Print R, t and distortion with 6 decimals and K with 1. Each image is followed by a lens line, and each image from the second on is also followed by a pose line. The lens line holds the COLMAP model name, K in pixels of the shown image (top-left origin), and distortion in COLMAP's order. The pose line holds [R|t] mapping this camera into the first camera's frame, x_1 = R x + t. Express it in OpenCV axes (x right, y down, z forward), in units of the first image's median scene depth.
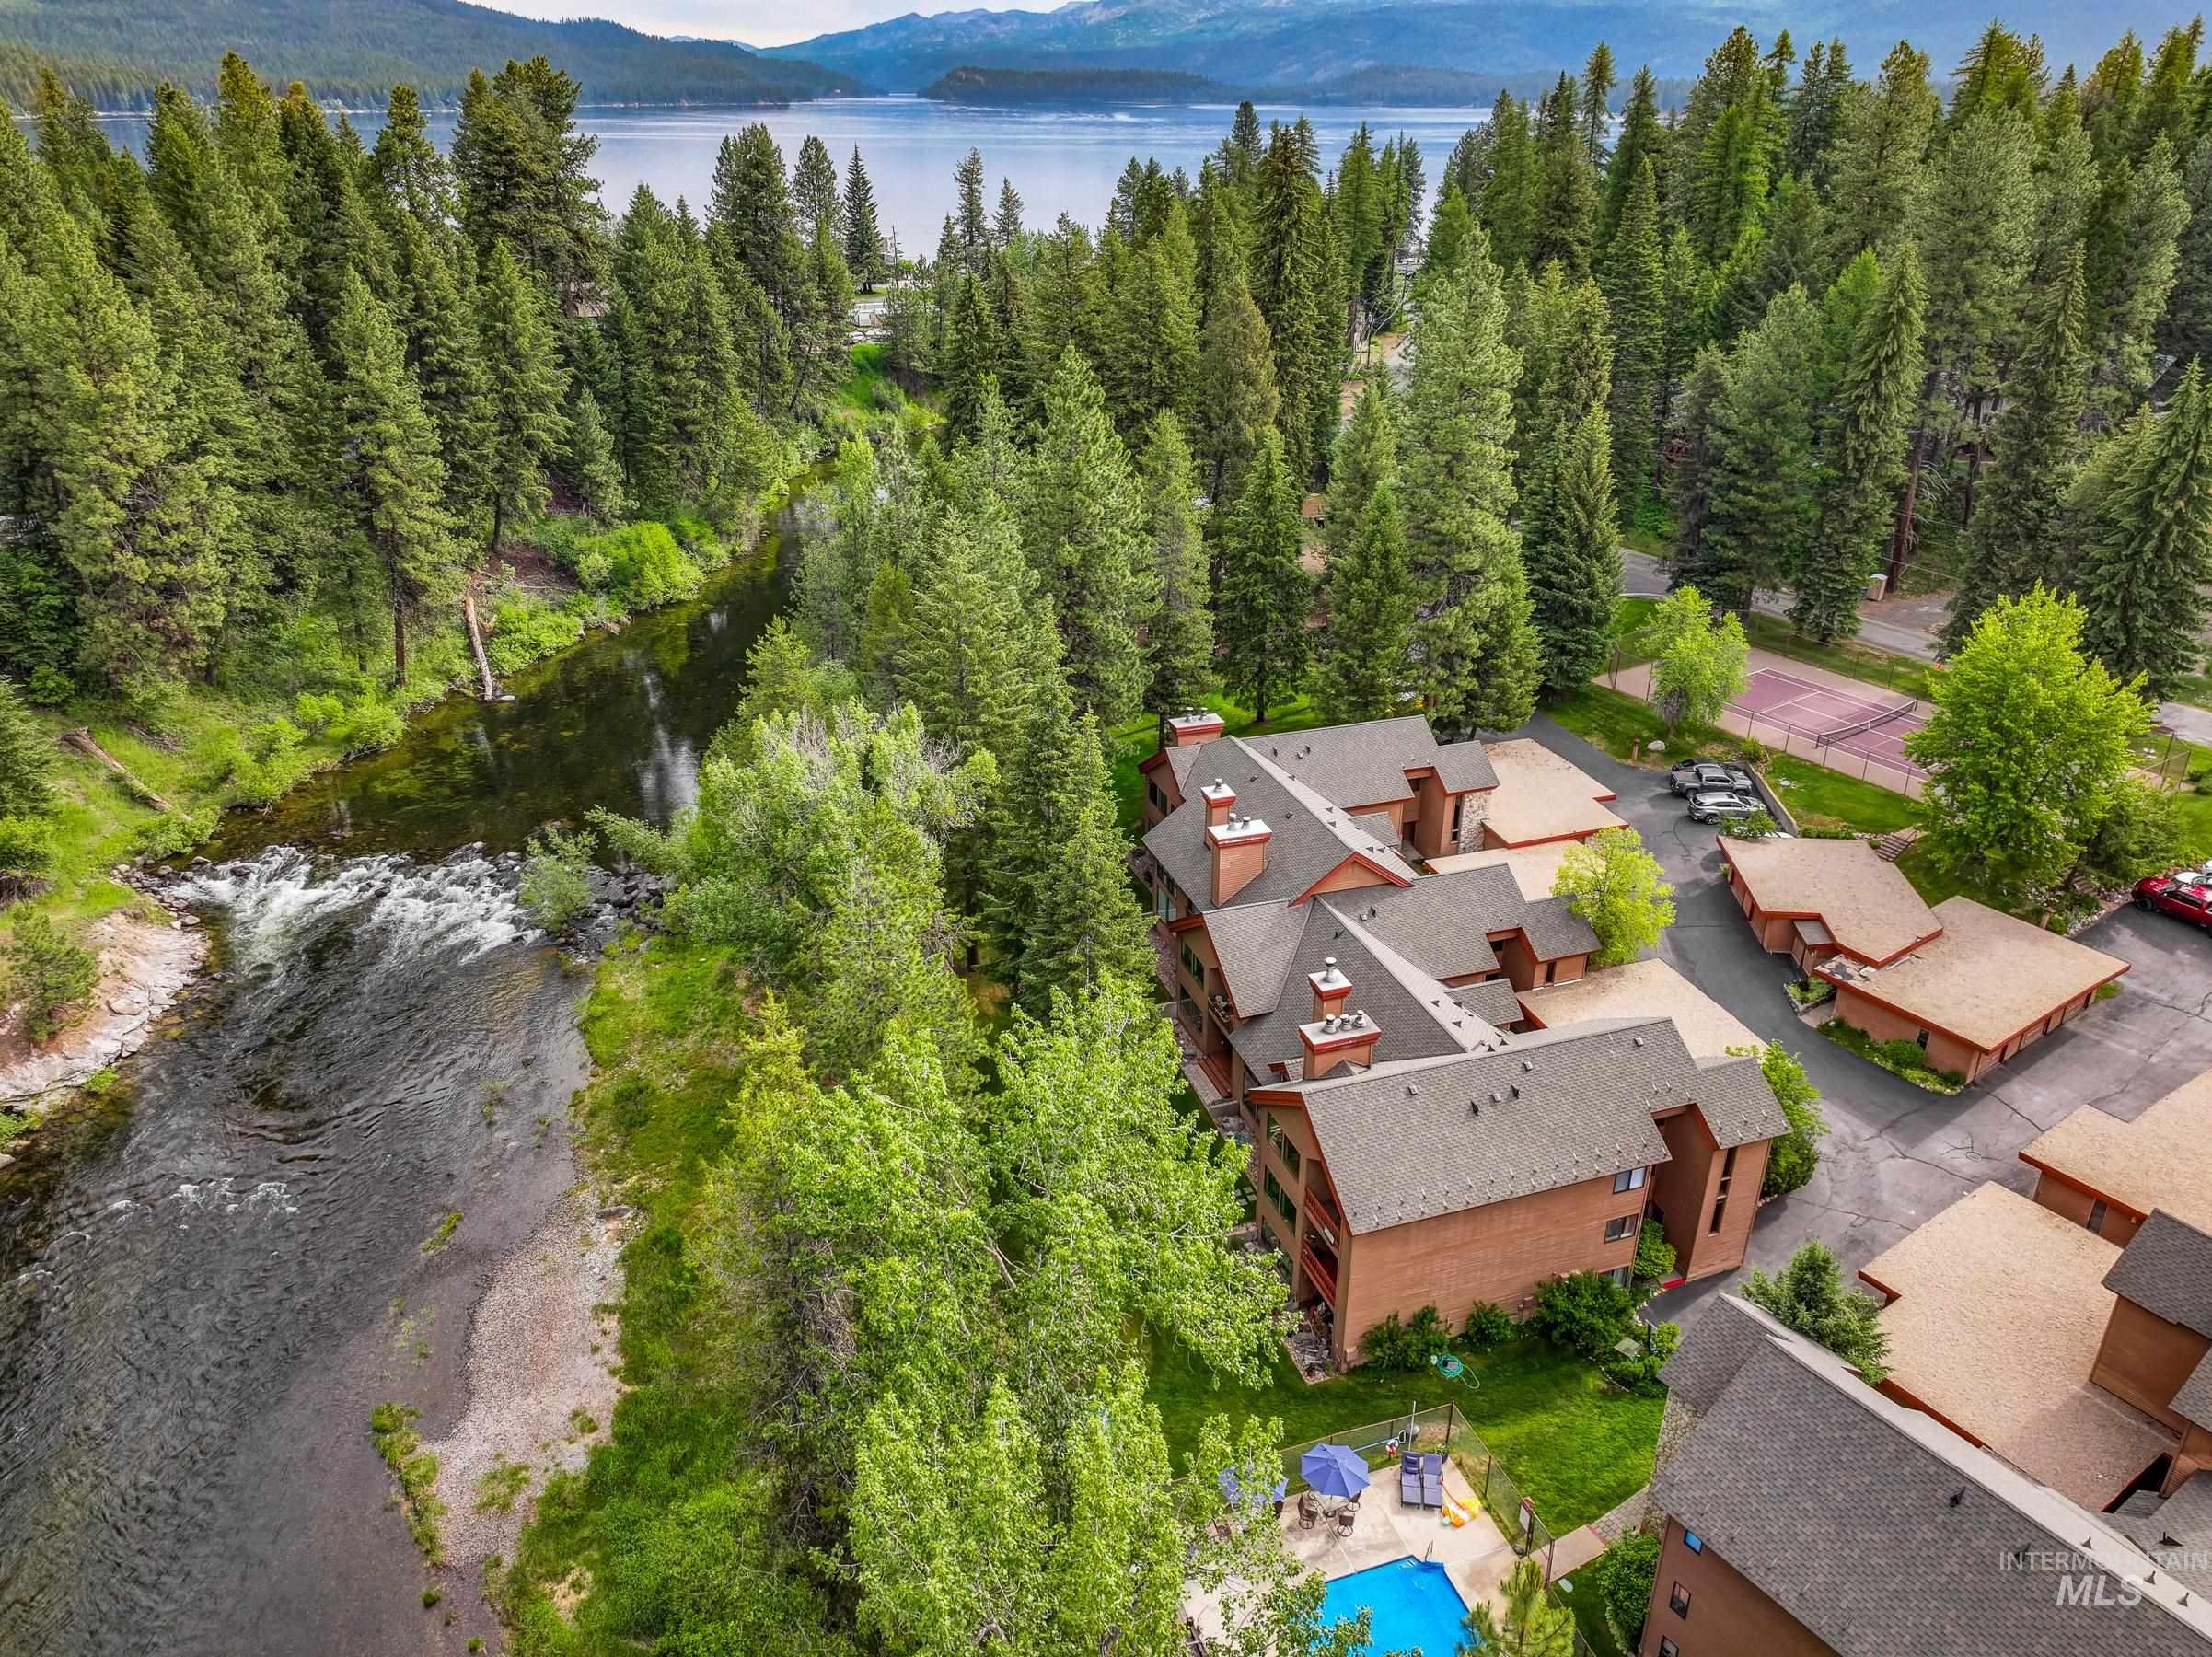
lens RADIAL K [[1550.6, 0, 1111.7], [0, 1550.6, 828.2], [0, 0, 1]] dist [0.005546, 0.000534]
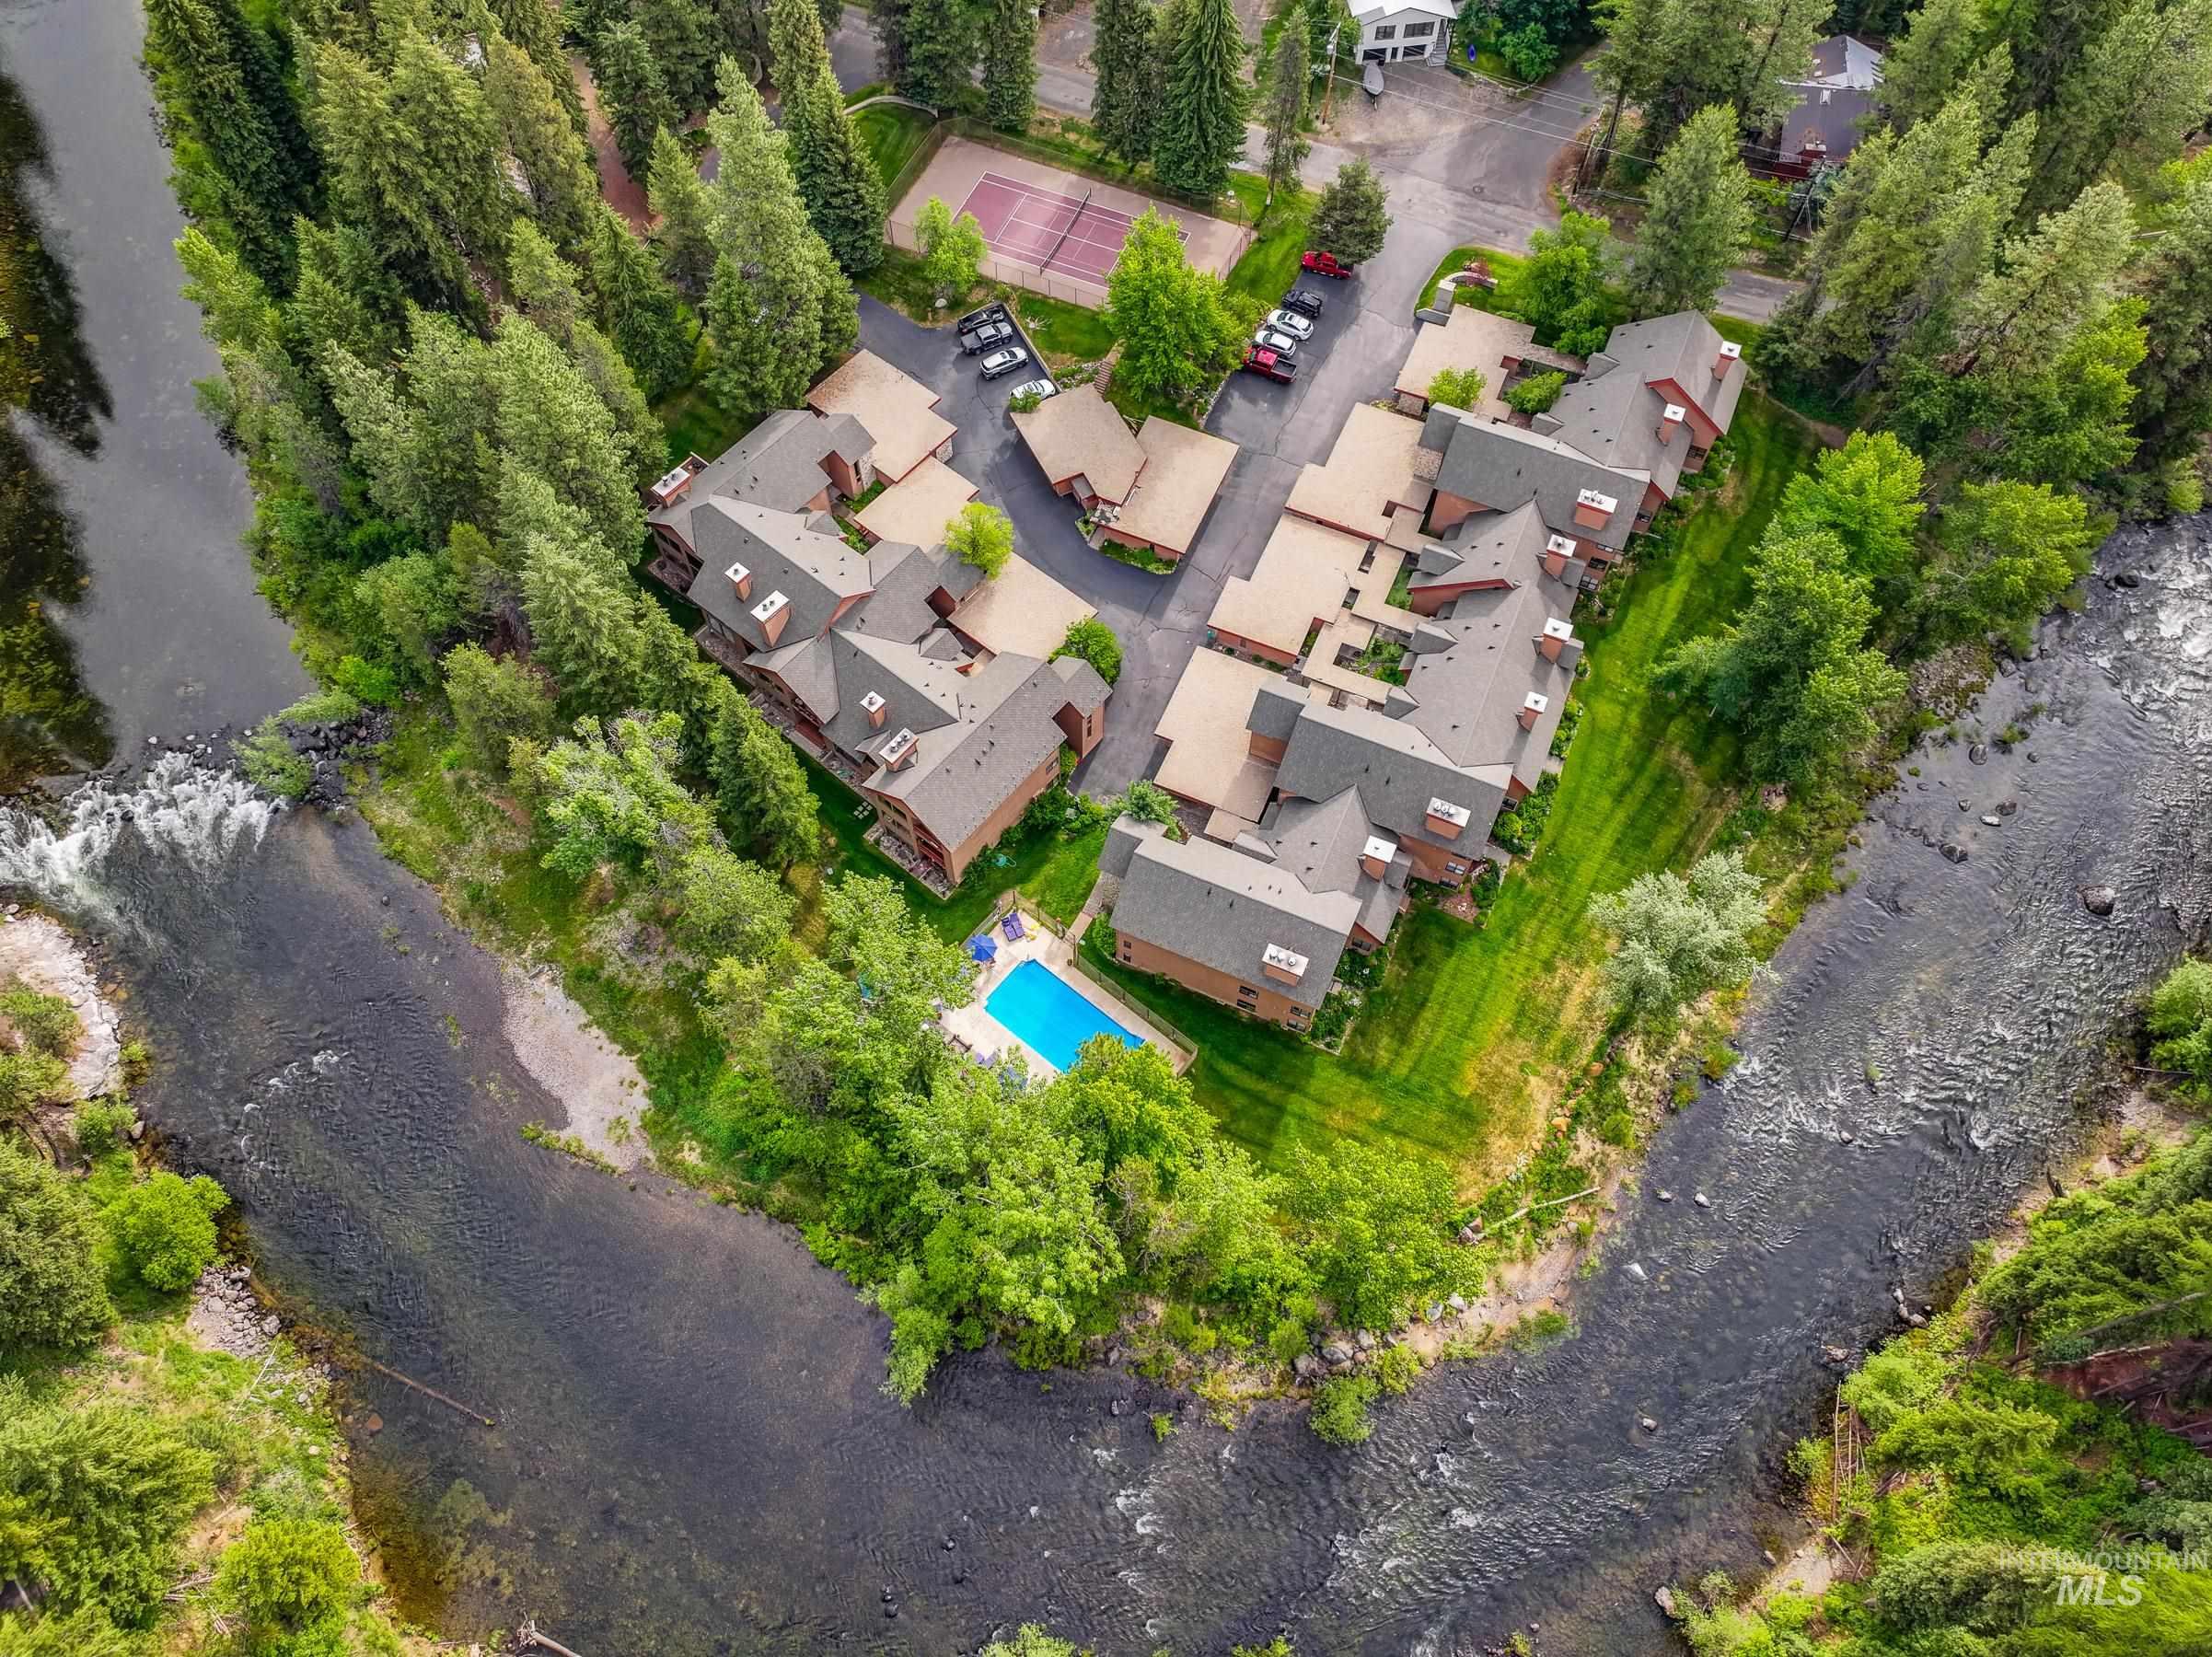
lens RADIAL K [[1550.6, 0, 1105.6], [0, 1550.6, 830.9], [0, 0, 1]] dist [0.005546, 0.000534]
pose [[0.851429, -0.460820, 0.250428, -0.123574], [0.223041, 0.750300, 0.622336, -0.704138], [-0.474681, -0.474019, 0.741609, -0.446610]]
